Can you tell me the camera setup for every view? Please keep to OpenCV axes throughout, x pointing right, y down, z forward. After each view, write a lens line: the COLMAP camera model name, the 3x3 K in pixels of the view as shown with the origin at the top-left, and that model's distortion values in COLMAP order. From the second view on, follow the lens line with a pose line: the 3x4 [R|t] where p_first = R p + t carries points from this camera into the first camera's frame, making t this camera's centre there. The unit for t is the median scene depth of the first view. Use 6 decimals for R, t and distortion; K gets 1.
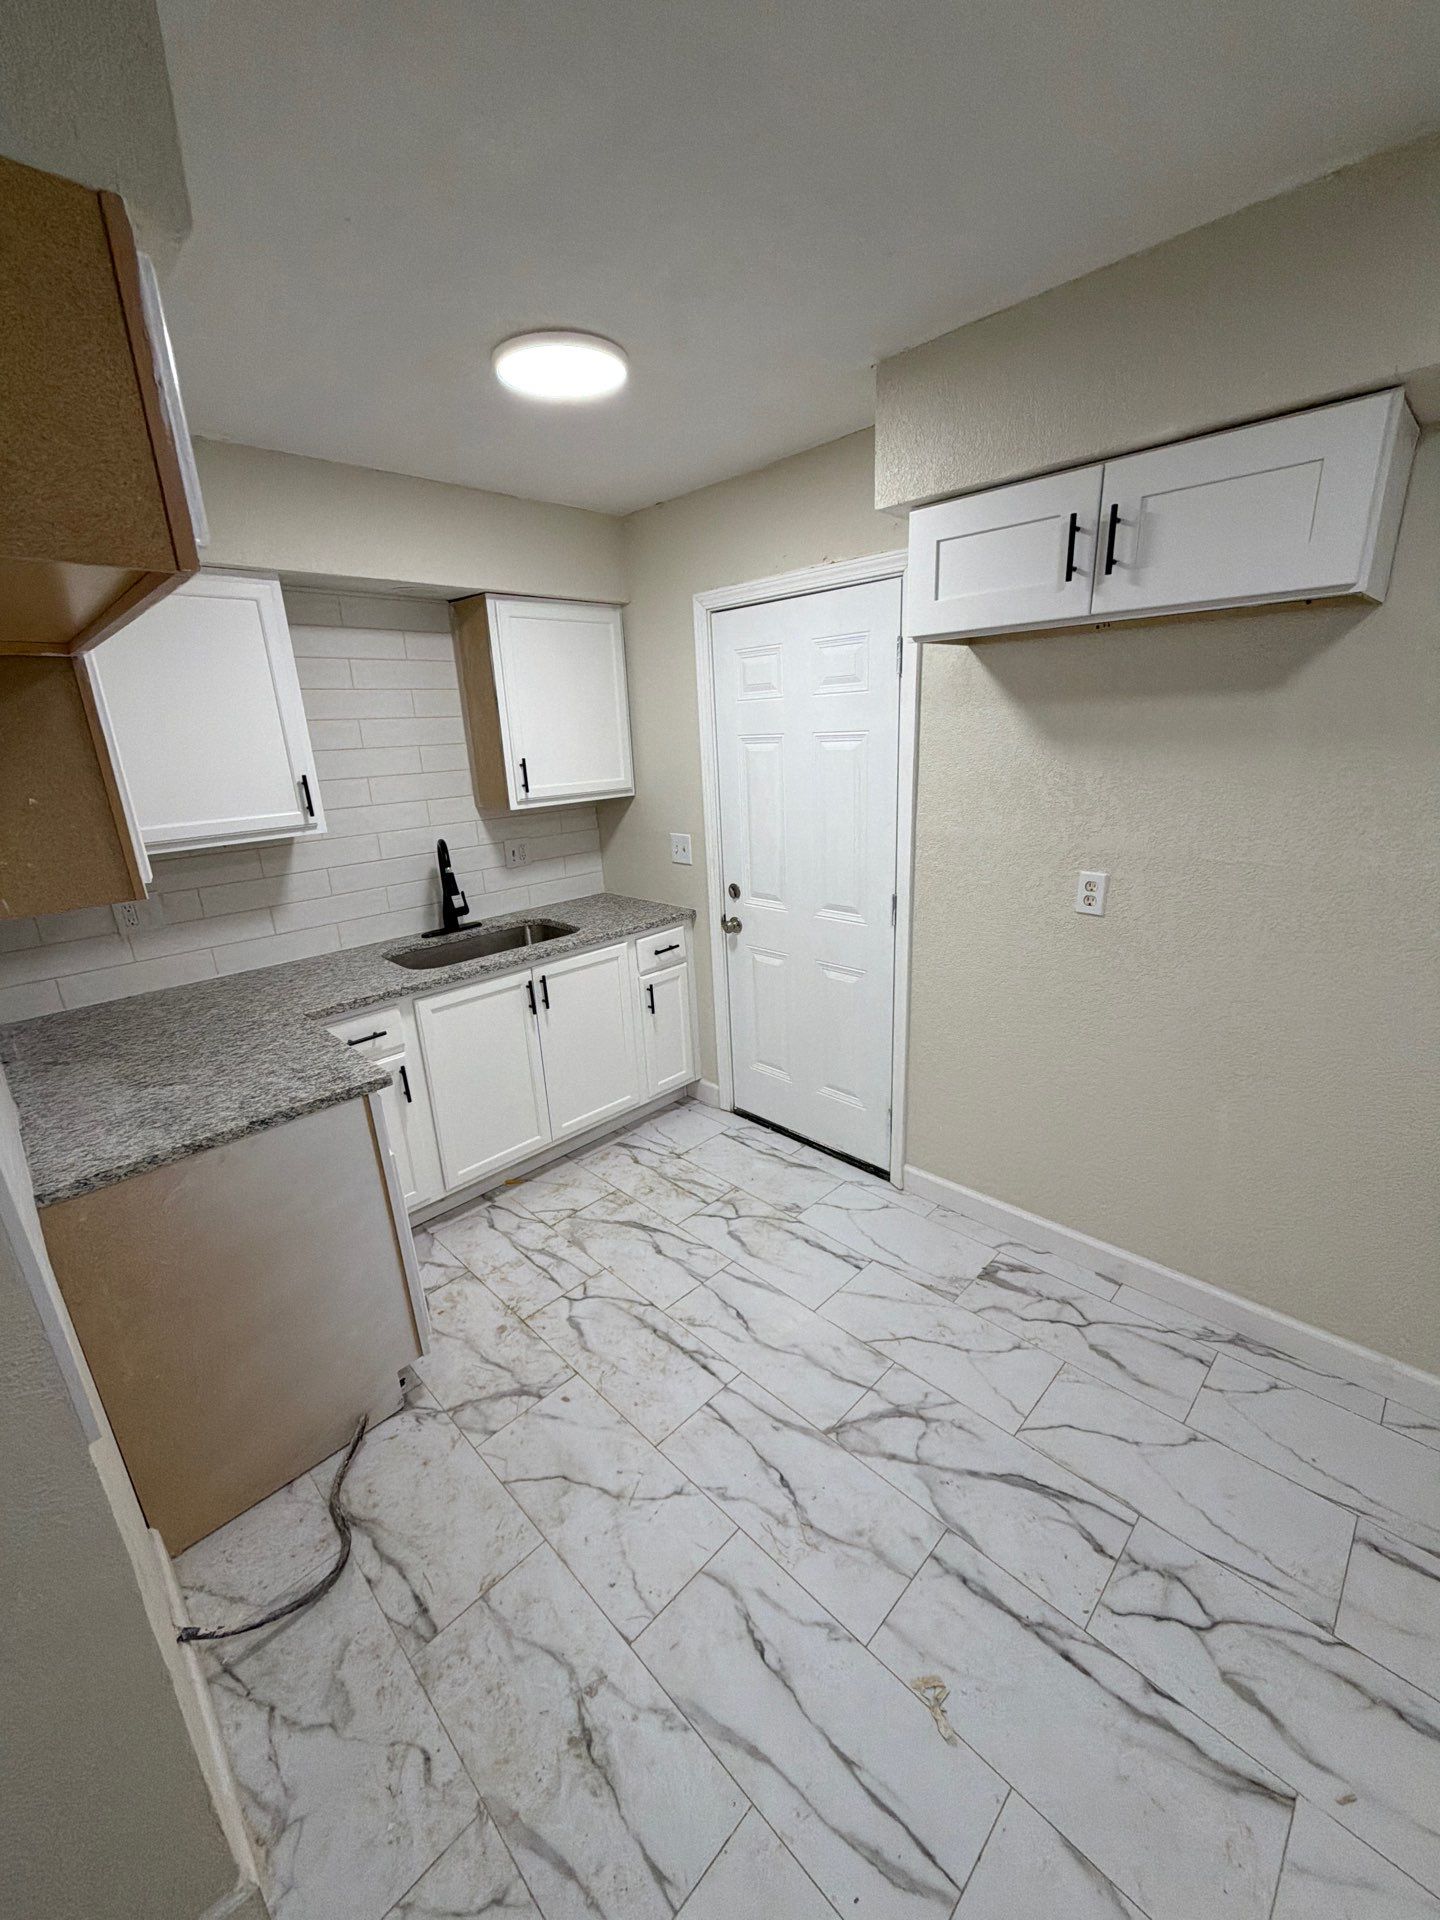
lens RADIAL K [[768.6, 0, 723.2], [0, 768.6, 965.0], [0, 0, 1]] dist [-0.002153, 0.001085]
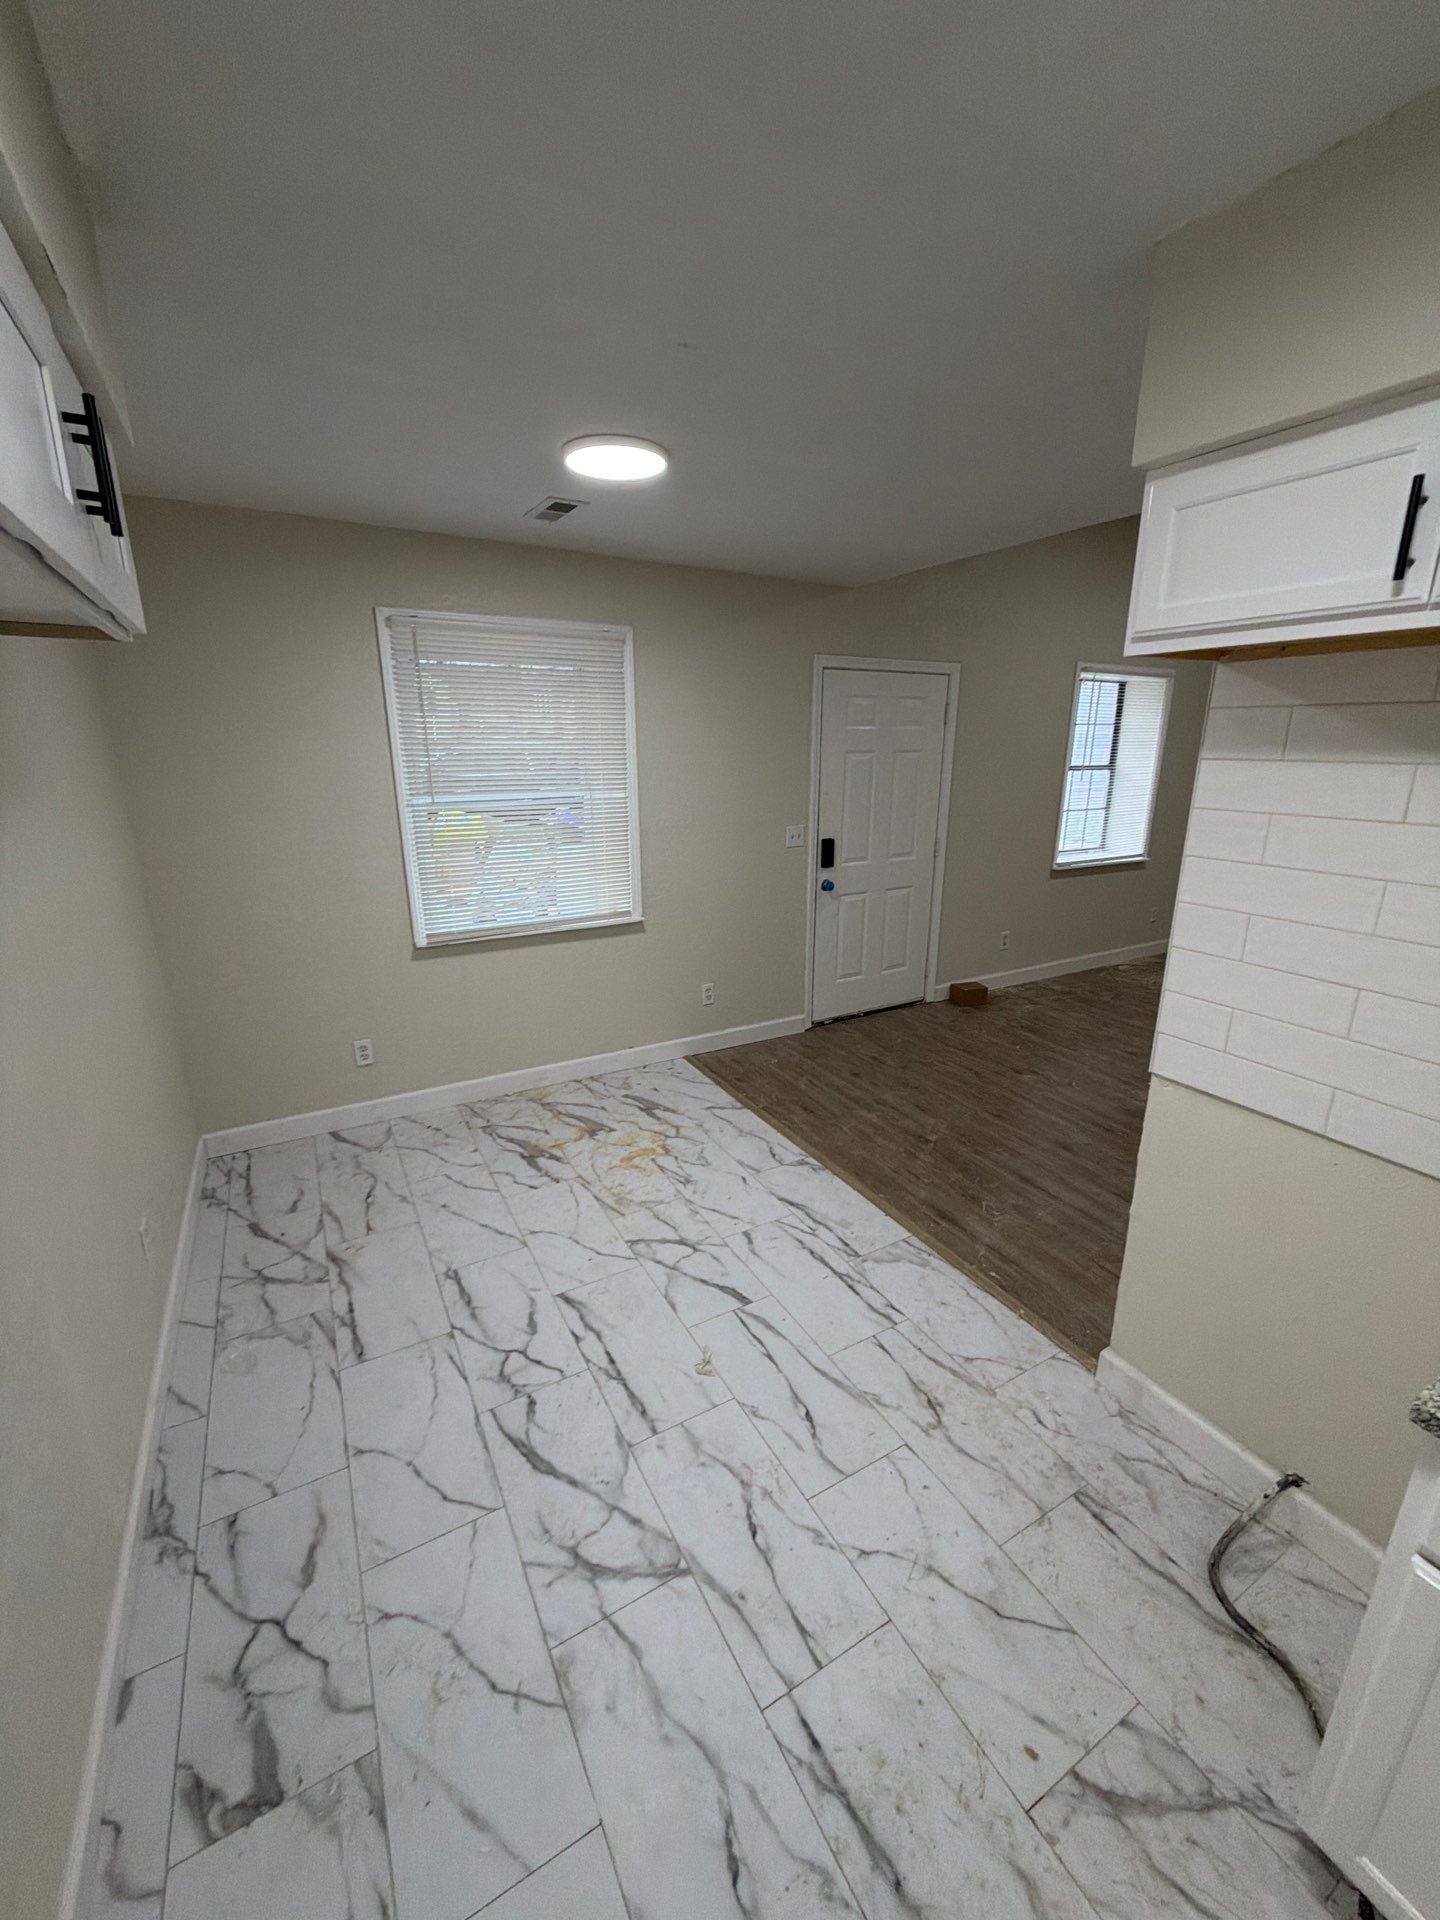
lens RADIAL K [[768.6, 0, 720.9], [0, 768.6, 958.1], [0, 0, 1]] dist [-0.002153, 0.001085]
pose [[-0.963012, -0.030439, 0.267732, -0.108941], [0.120305, 0.840499, 0.528287, -0.411205], [-0.241109, 0.540957, -0.805749, 1.286134]]
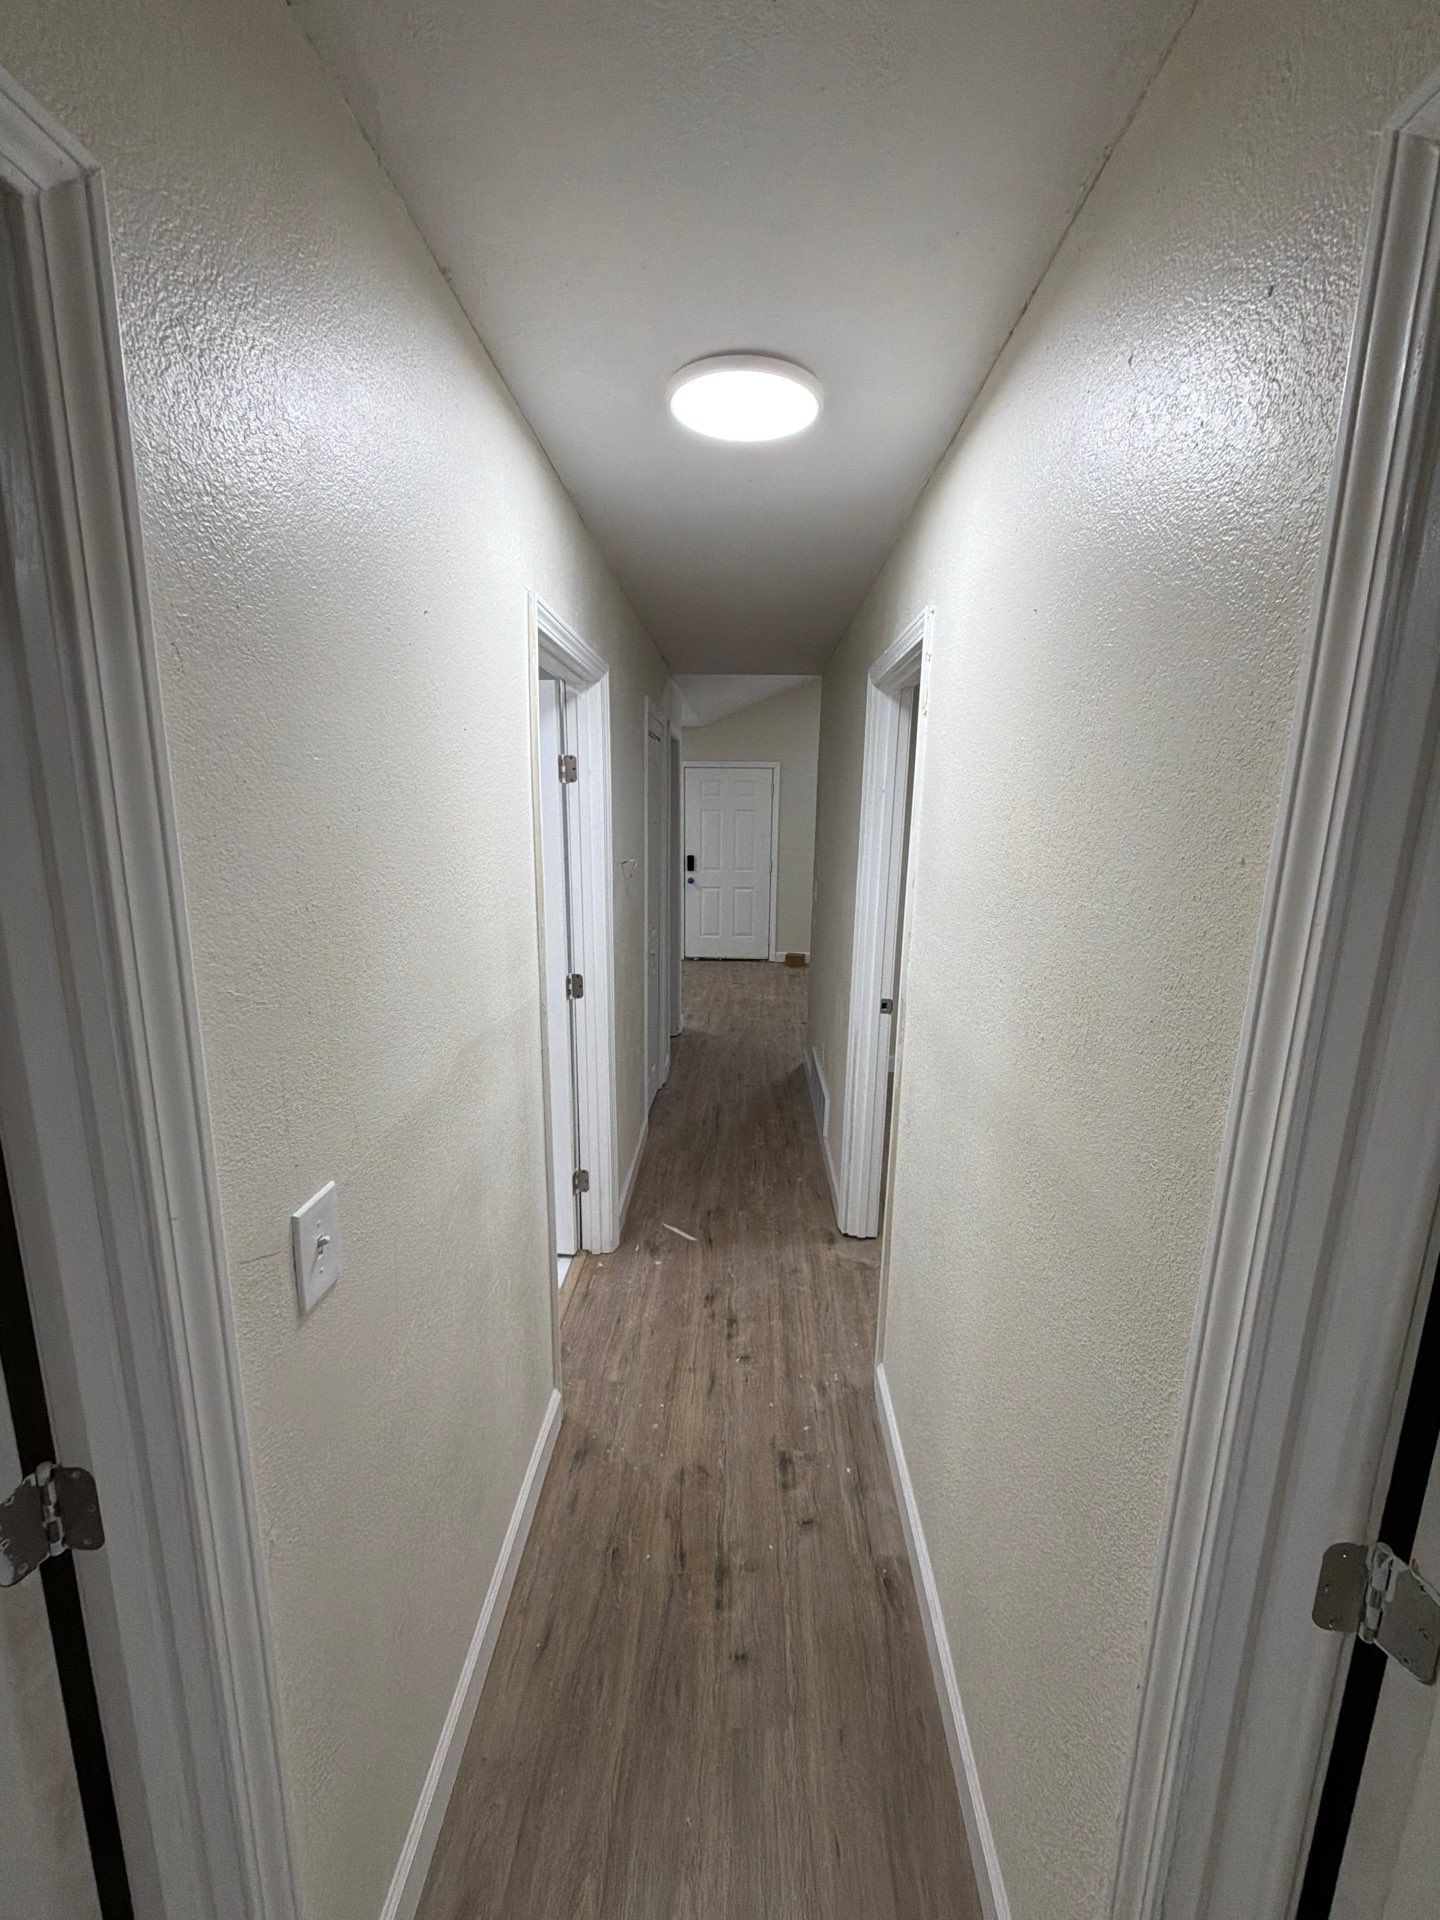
lens RADIAL K [[768.6, 0, 714.9], [0, 768.6, 961.1], [0, 0, 1]] dist [-0.002153, 0.001085]
pose [[-0.676472, -0.112266, 0.727861, -3.073725], [0.236970, 0.902573, 0.359454, -0.439832], [-0.697302, 0.415642, -0.583962, 1.830156]]
